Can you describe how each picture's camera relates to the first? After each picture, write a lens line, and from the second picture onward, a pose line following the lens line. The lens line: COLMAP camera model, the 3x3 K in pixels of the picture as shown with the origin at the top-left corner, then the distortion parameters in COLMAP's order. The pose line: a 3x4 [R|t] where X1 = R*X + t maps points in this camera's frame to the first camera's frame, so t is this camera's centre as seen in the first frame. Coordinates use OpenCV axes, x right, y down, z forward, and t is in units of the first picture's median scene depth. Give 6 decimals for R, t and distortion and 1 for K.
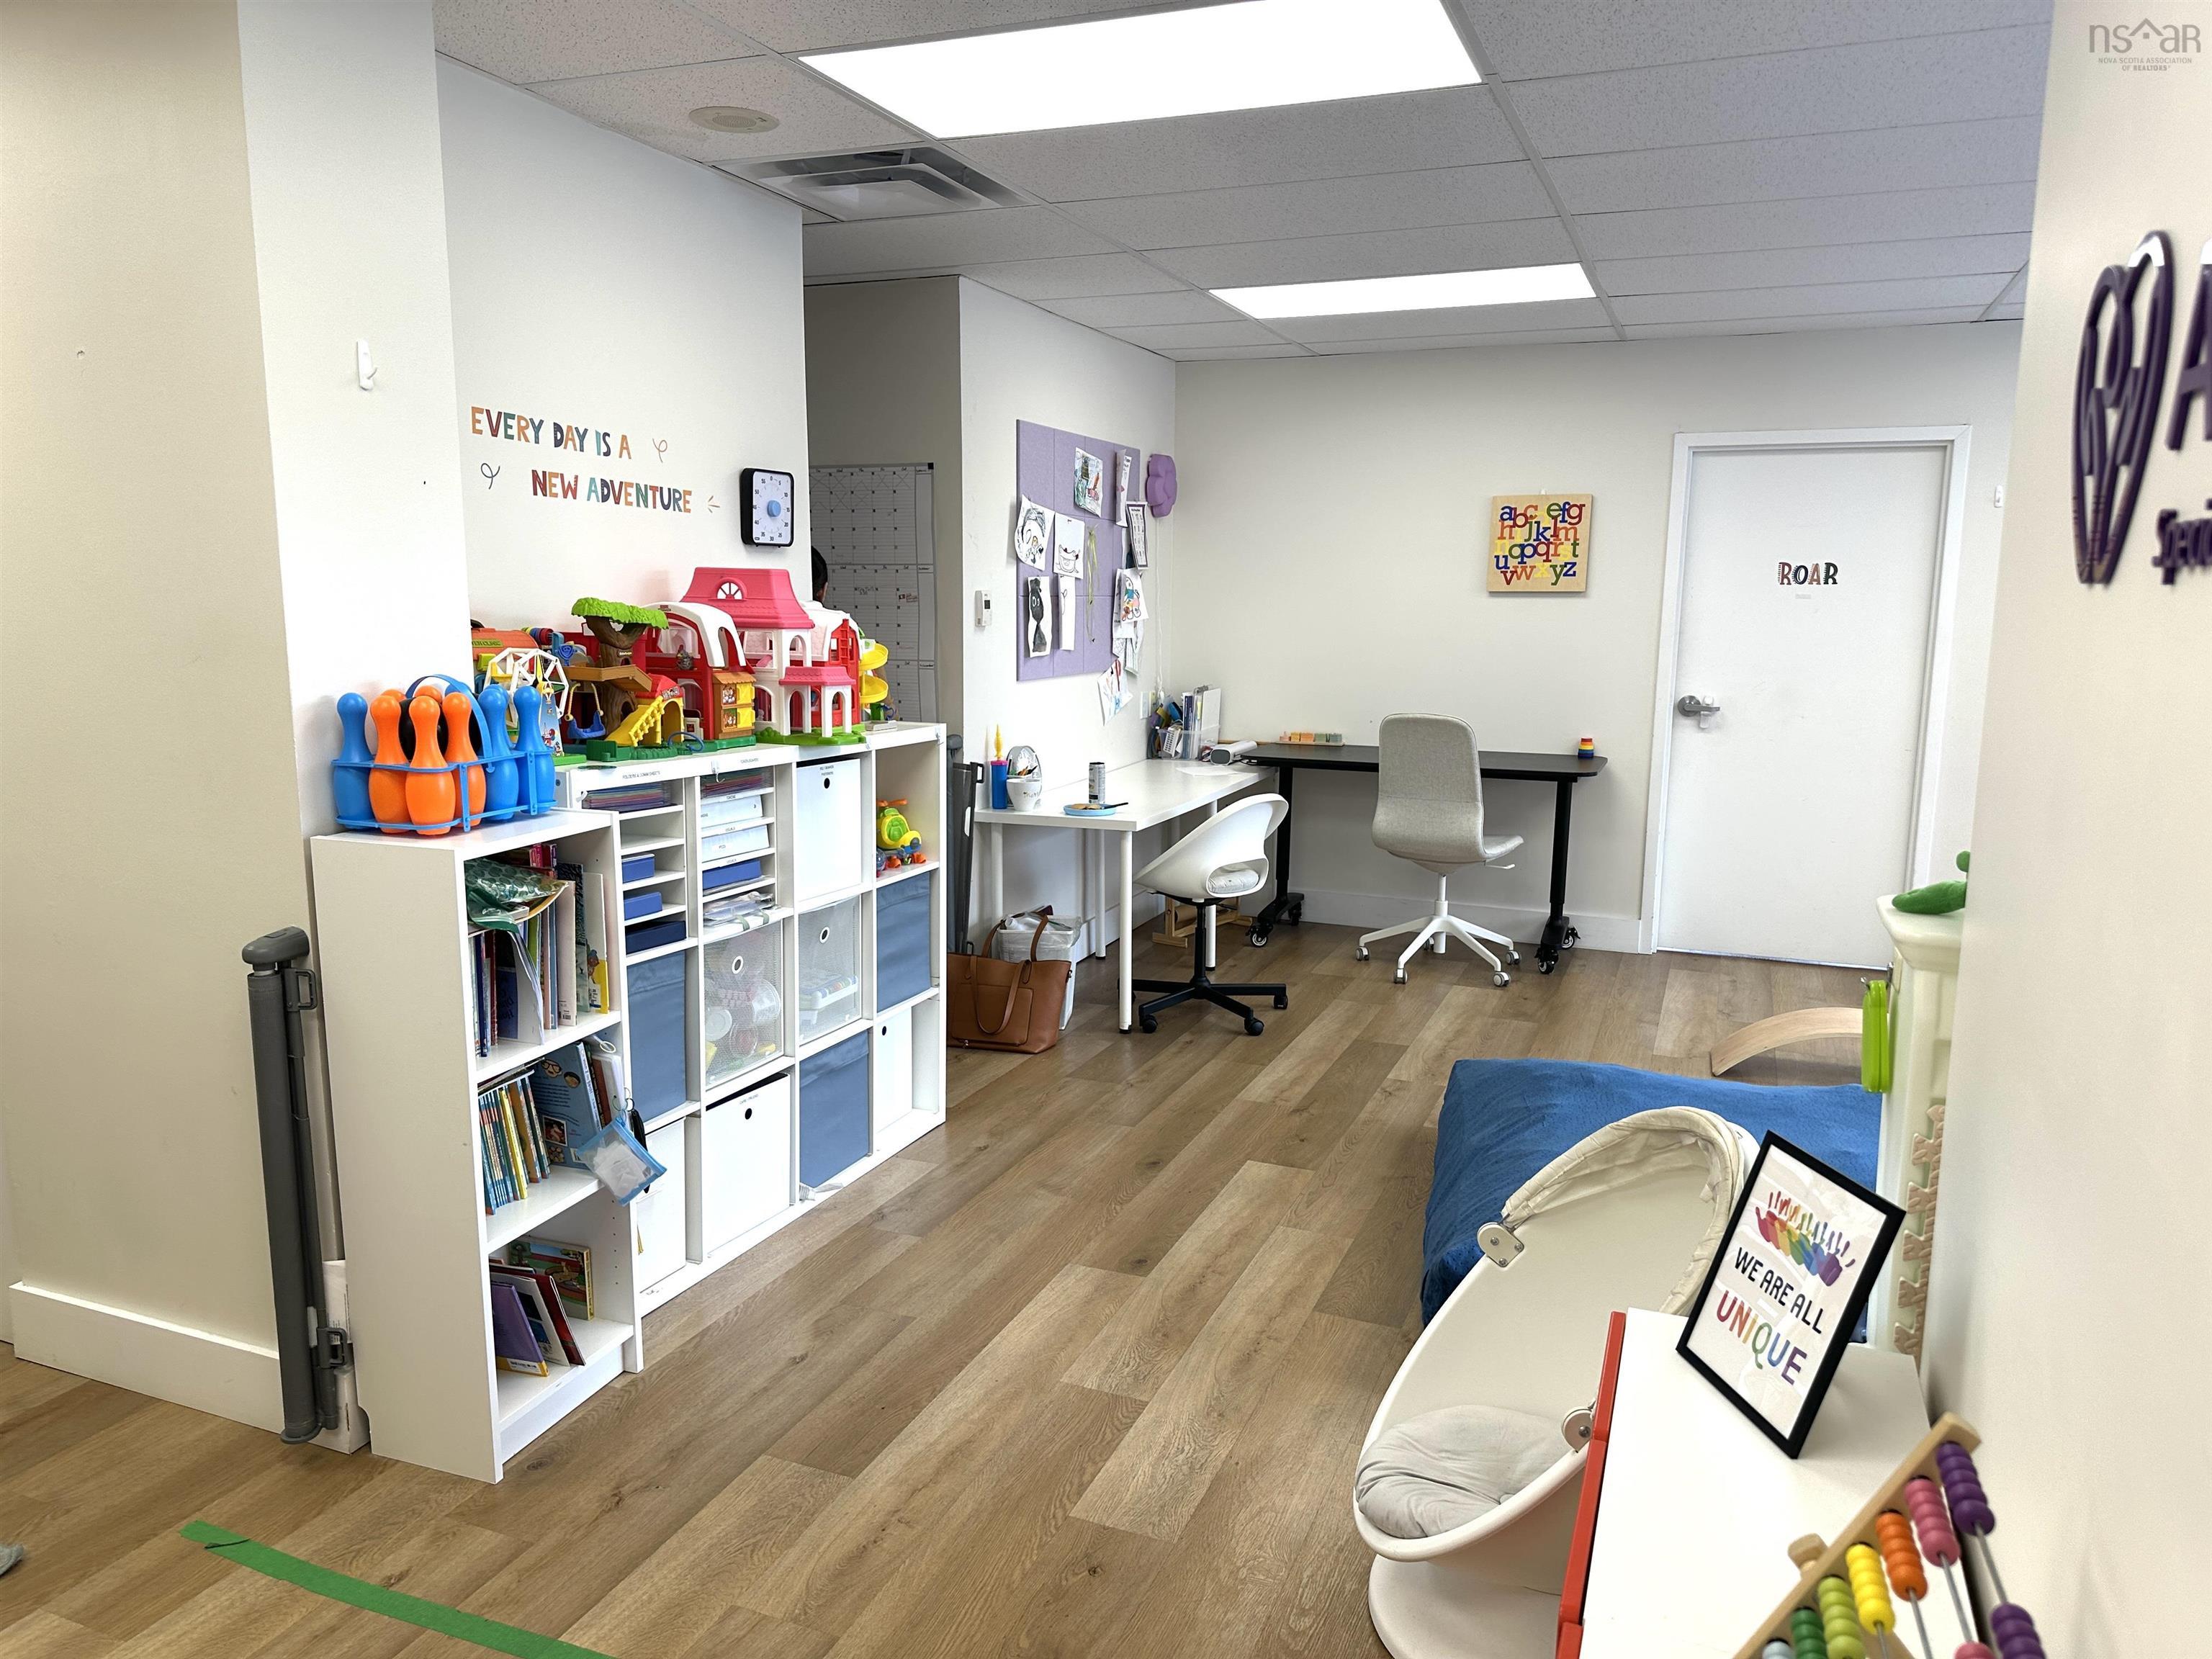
lens RADIAL K [[1565.0, 0, 1092.3], [0, 1565.0, 826.1], [0, 0, 1]] dist [0.029171, -0.028669]
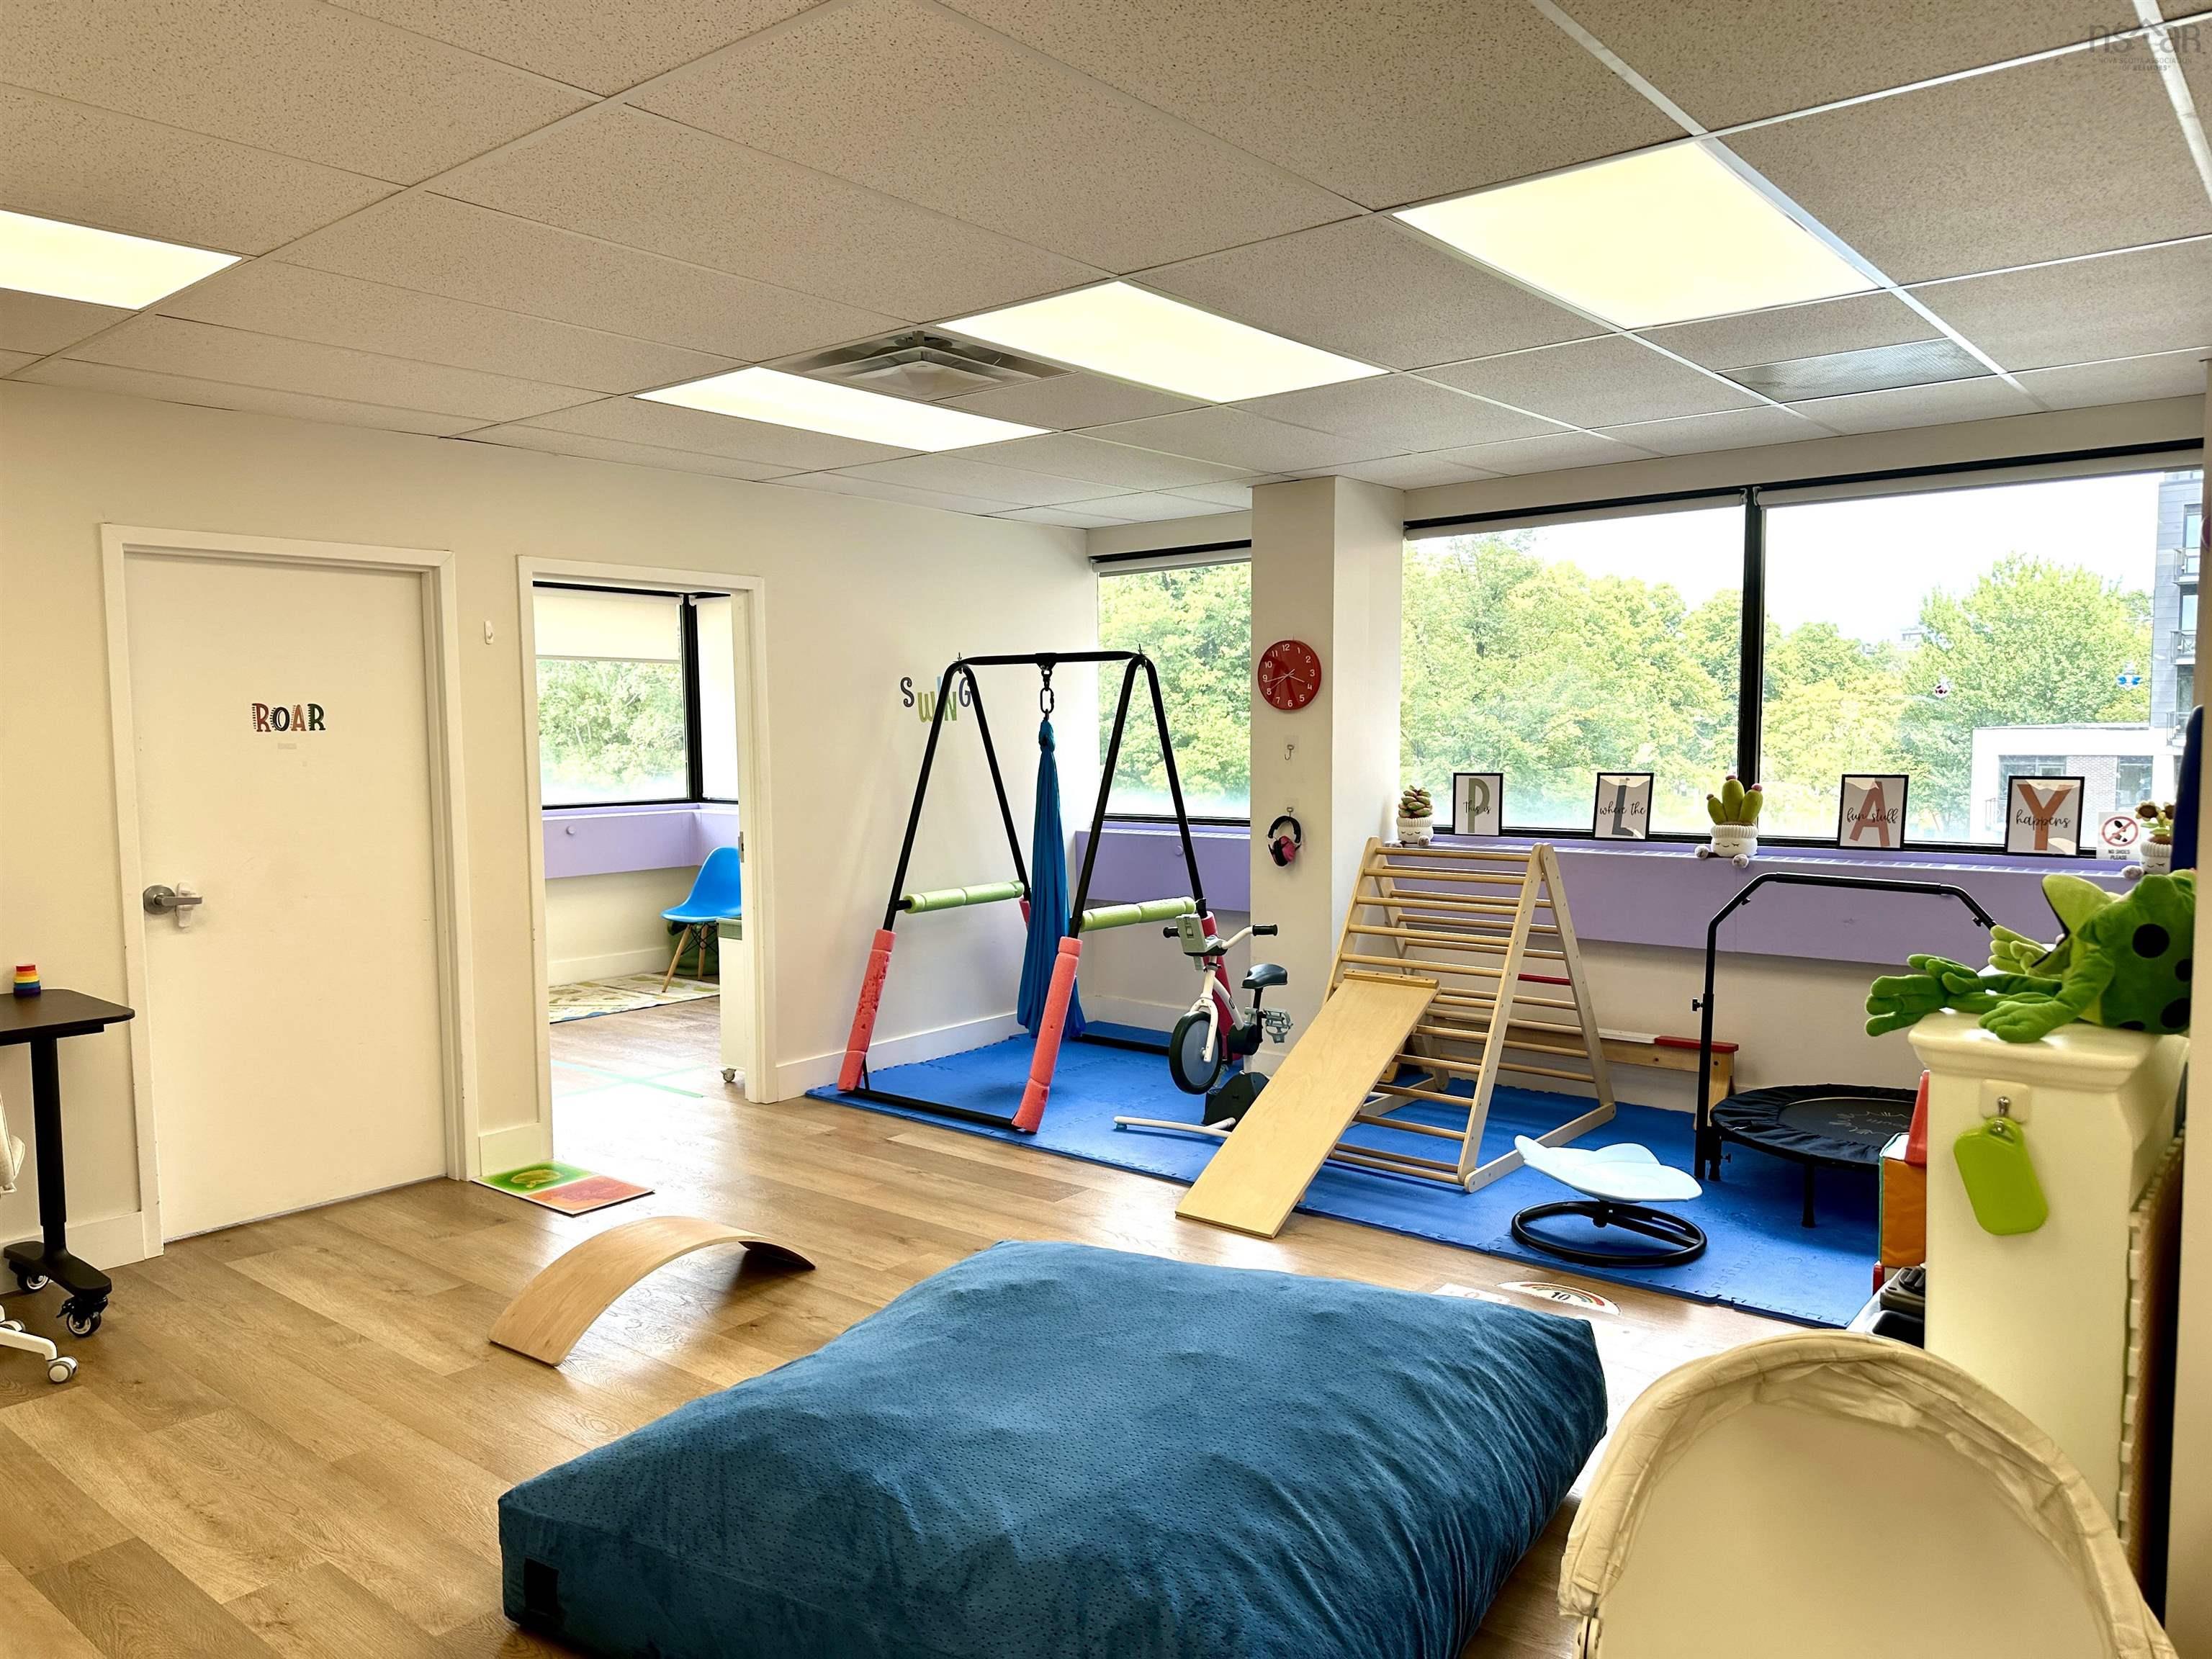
lens RADIAL K [[1565.0, 0, 1056.2], [0, 1565.0, 820.9], [0, 0, 1]] dist [0.029171, -0.028669]
pose [[0.310899, -0.068391, 0.947979, -0.182455], [0.162842, 0.986492, 0.017764, -0.059894], [-0.936389, 0.148848, 0.317836, 0.391868]]
